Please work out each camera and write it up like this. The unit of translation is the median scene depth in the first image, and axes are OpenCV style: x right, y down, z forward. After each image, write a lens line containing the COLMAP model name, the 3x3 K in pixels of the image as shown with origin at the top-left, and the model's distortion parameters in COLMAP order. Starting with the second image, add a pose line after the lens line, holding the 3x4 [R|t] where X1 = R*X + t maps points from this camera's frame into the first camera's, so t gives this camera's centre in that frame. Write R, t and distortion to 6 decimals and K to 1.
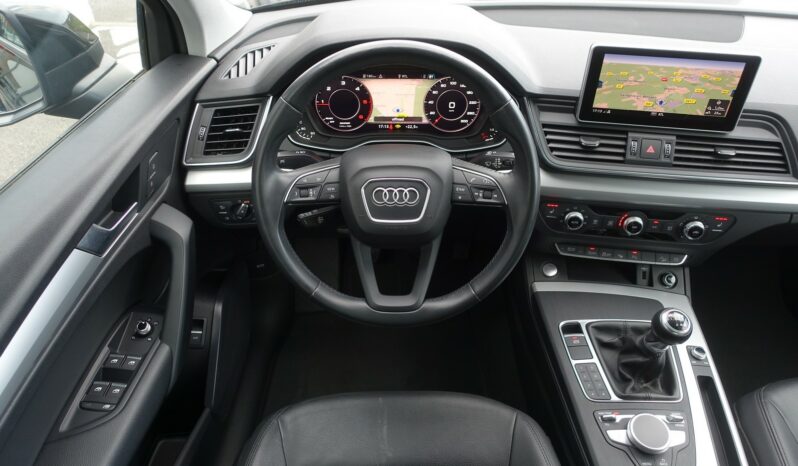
lens RADIAL K [[541.7, 0, 400.8], [0, 541.7, 230.2], [0, 0, 1]] dist [-0.007173, 0.002037]
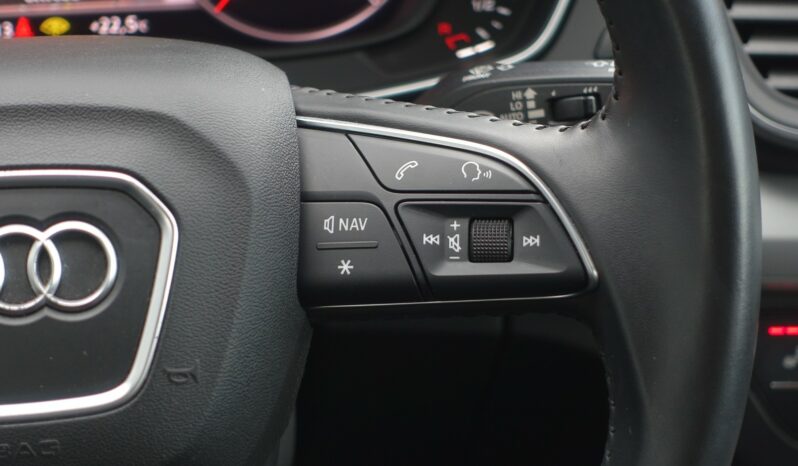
lens RADIAL K [[1794.2, 0, 397.9], [0, 1794.2, 233.8], [0, 0, 1]] dist [-0.176646, 0.000000]
pose [[0.991529, -0.064492, 0.112741, 0.050729], [0.085242, 0.978034, -0.190218, 0.041651], [-0.097997, 0.198217, 0.975247, 0.344276]]
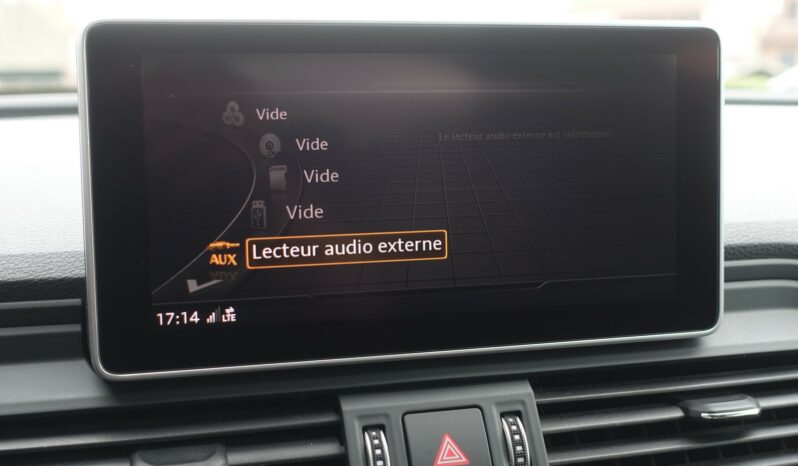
lens RADIAL K [[1103.5, 0, 400.1], [0, 1103.5, 230.7], [0, 0, 1]] dist [-0.042736, 0.000000]
pose [[0.909898, -0.070324, 0.408828, 0.265471], [0.267745, 0.852322, -0.449288, -0.029180], [-0.316857, 0.518268, 0.794355, 0.601939]]
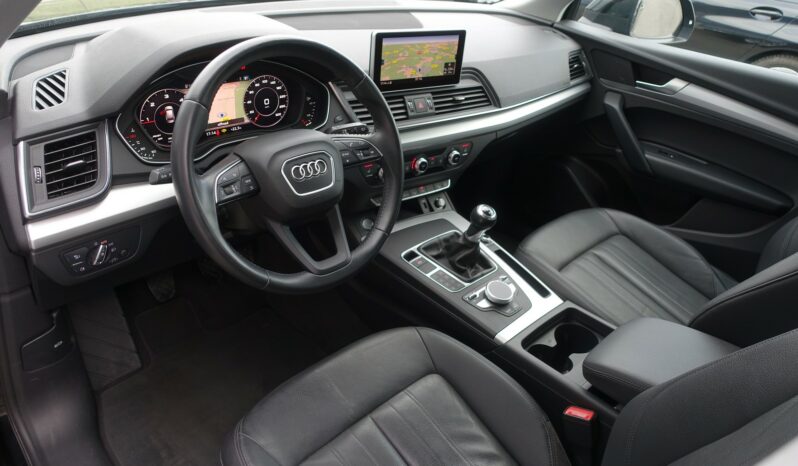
lens RADIAL K [[541.7, 0, 397.5], [0, 541.7, 227.5], [0, 0, 1]] dist [-0.007173, 0.002037]
pose [[0.722036, -0.300869, 0.623010, -0.523818], [0.339999, 0.938560, 0.059216, 0.038601], [-0.602548, 0.169067, 0.779969, 0.024401]]
